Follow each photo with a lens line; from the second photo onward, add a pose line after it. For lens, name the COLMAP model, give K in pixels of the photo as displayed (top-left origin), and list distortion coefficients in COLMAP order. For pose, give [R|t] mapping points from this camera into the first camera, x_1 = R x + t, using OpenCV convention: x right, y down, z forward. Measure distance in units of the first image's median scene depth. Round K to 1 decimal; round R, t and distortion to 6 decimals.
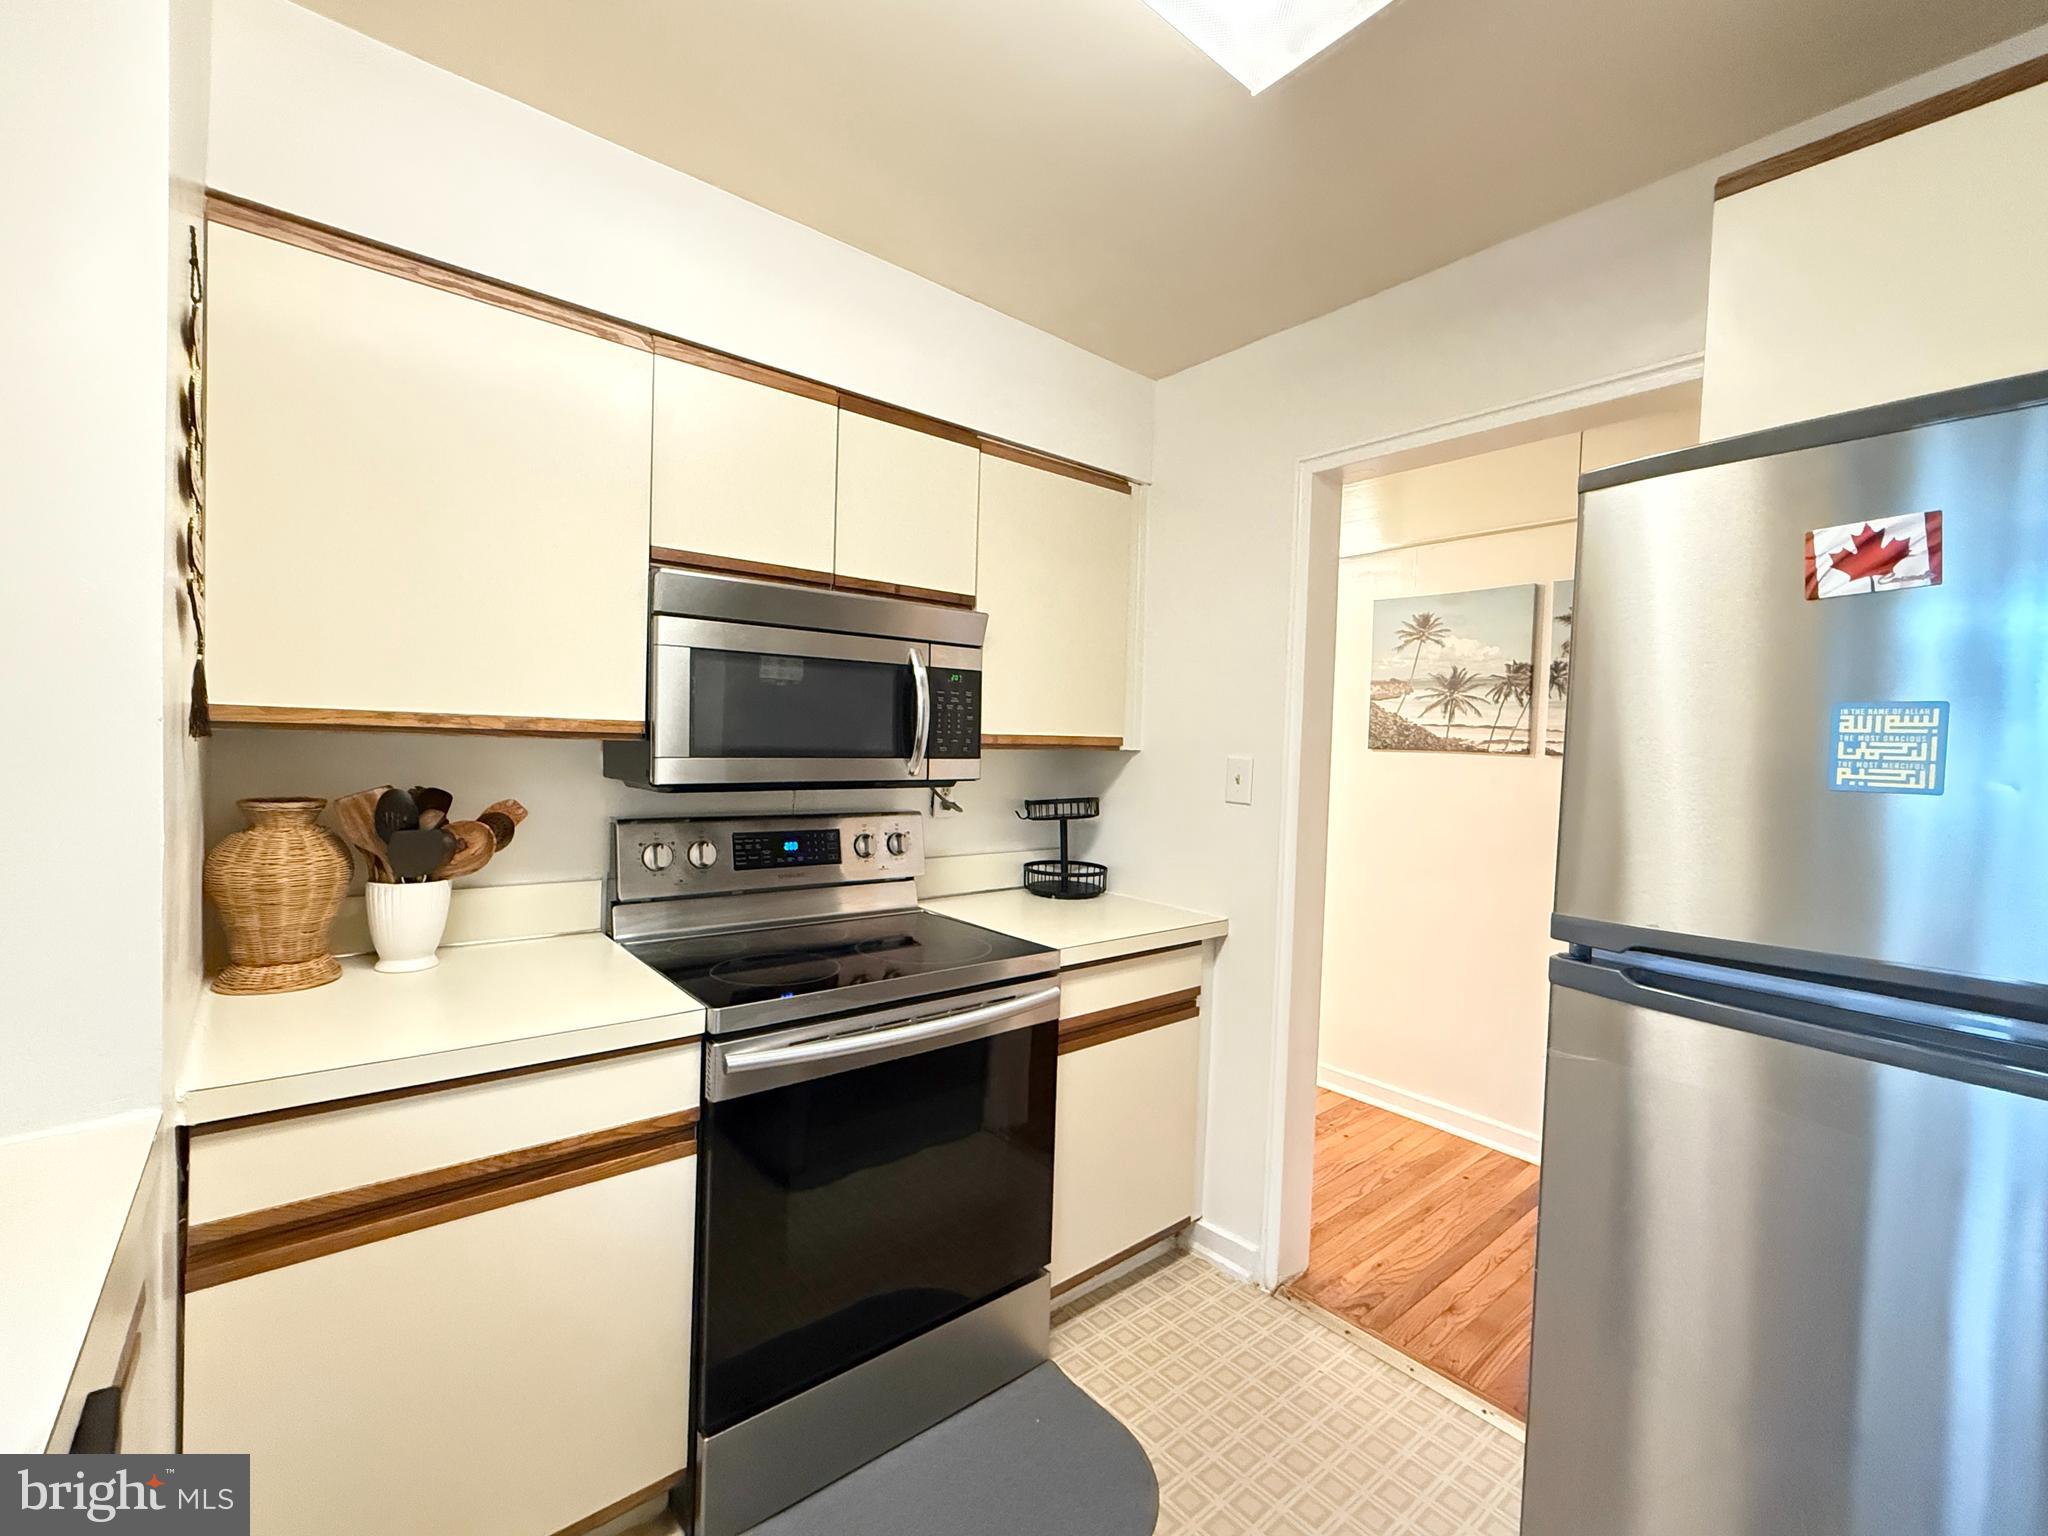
lens RADIAL K [[865.1, 0, 1024.0], [0, 865.1, 768.0], [0, 0, 1]] dist [0.000665, -0.000072]
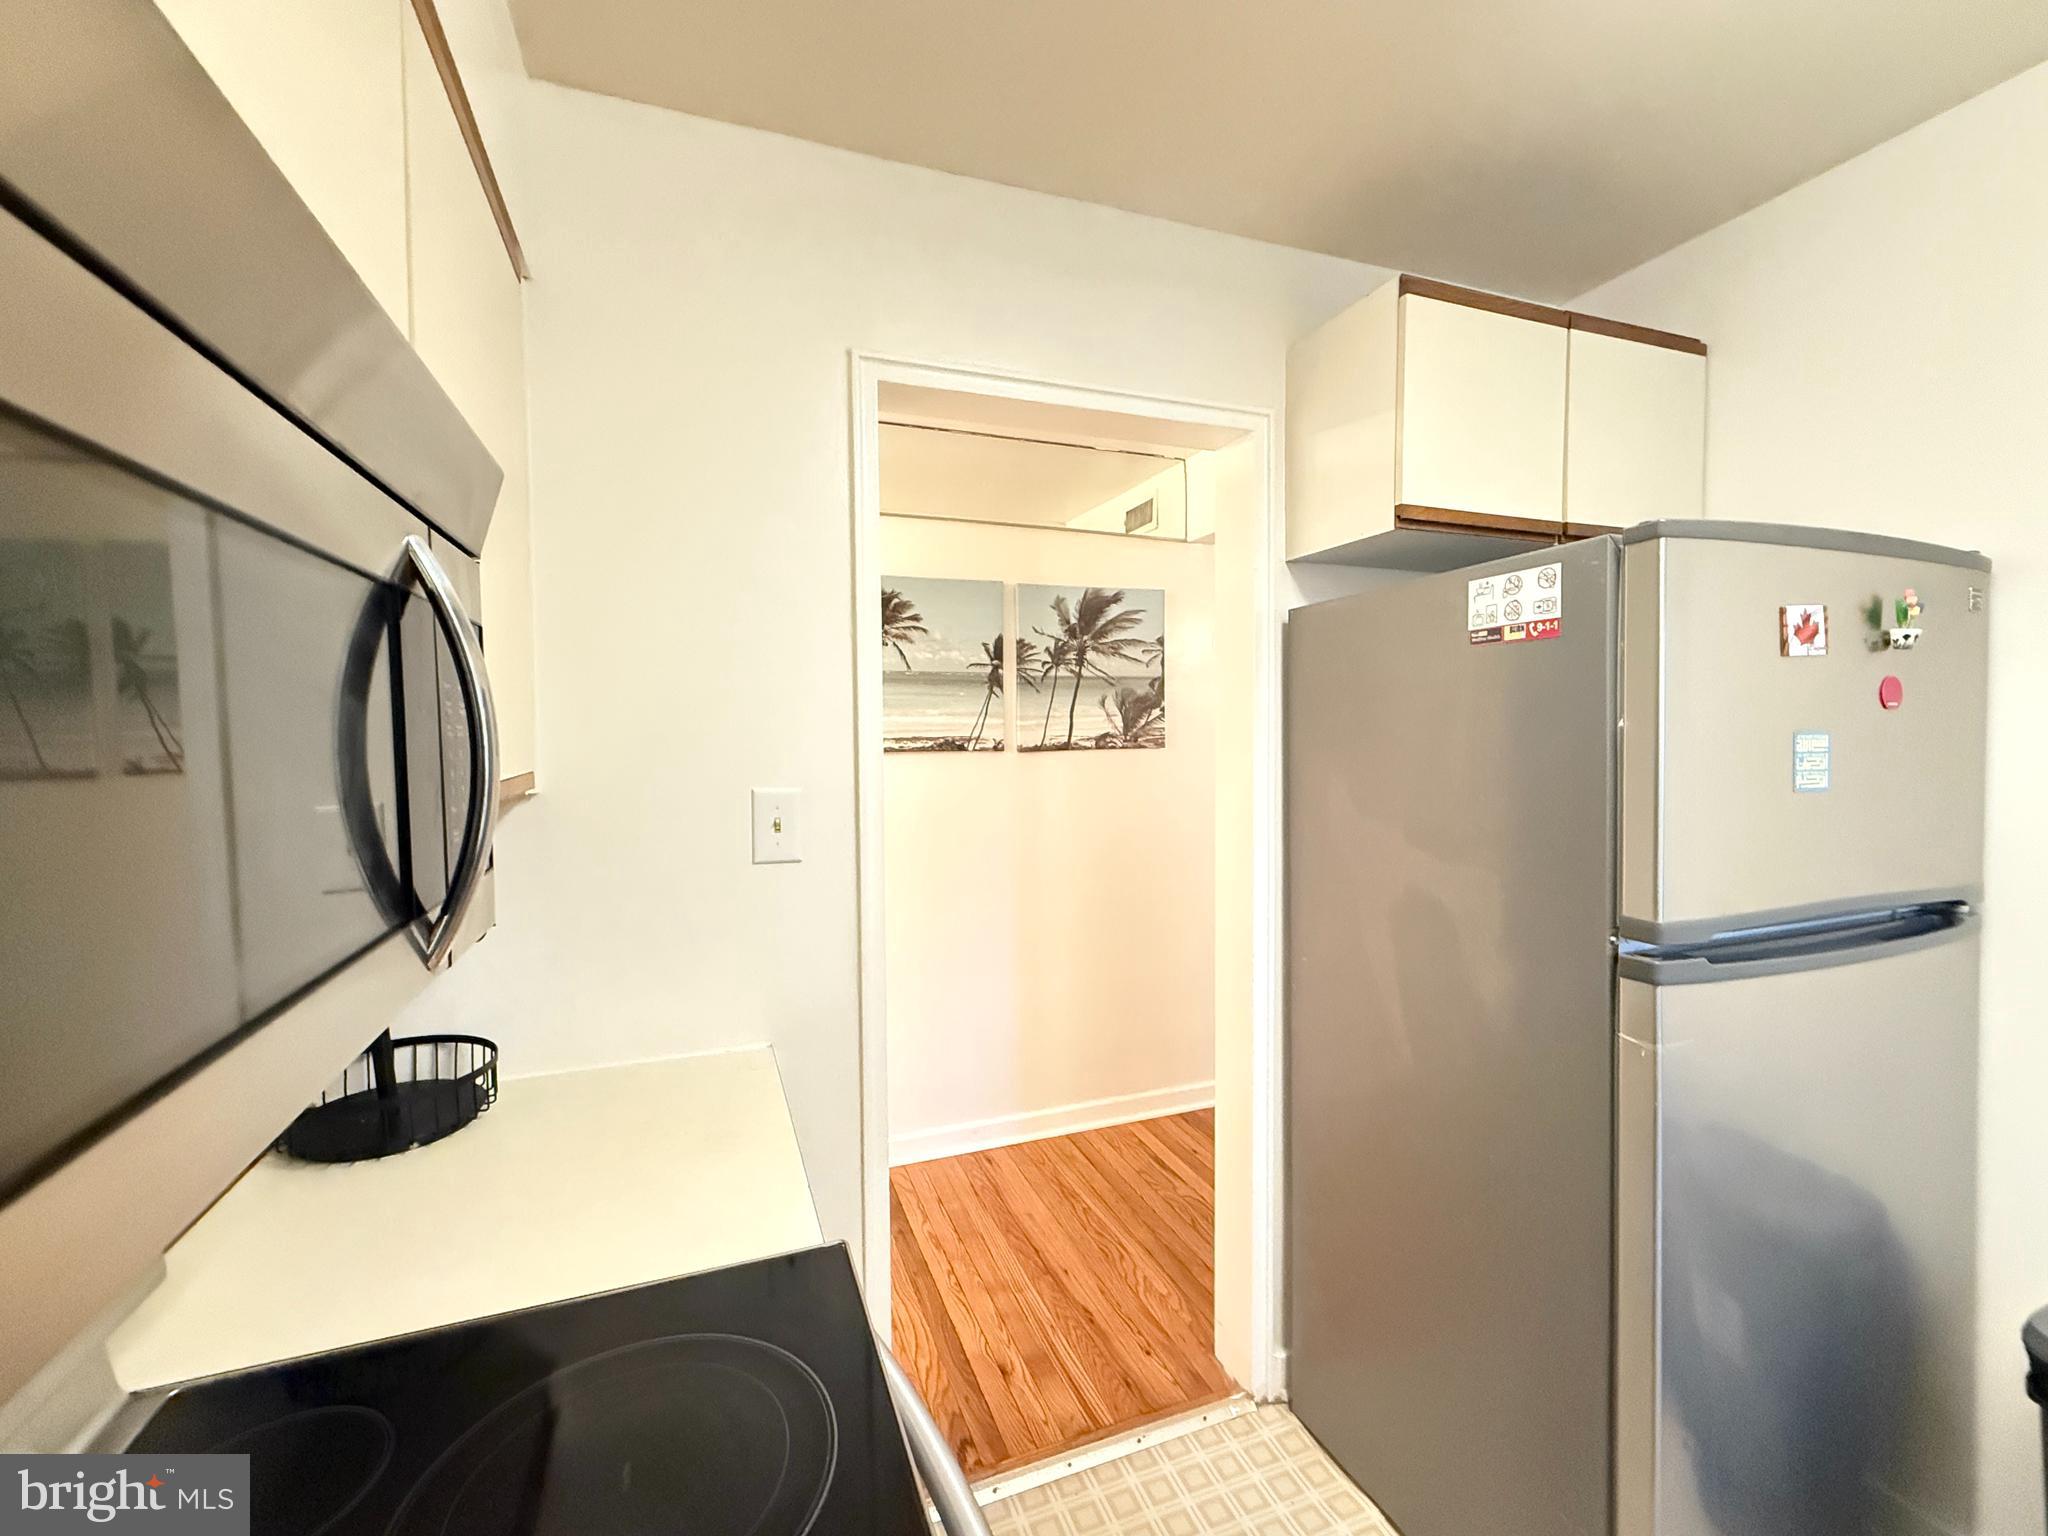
lens RADIAL K [[865.1, 0, 1024.0], [0, 865.1, 768.0], [0, 0, 1]] dist [0.000665, -0.000072]
pose [[0.325564, -0.072708, 0.942720, -0.351102], [0.049271, 0.996989, 0.059878, -0.069605], [-0.944235, 0.026955, 0.328167, 0.742664]]
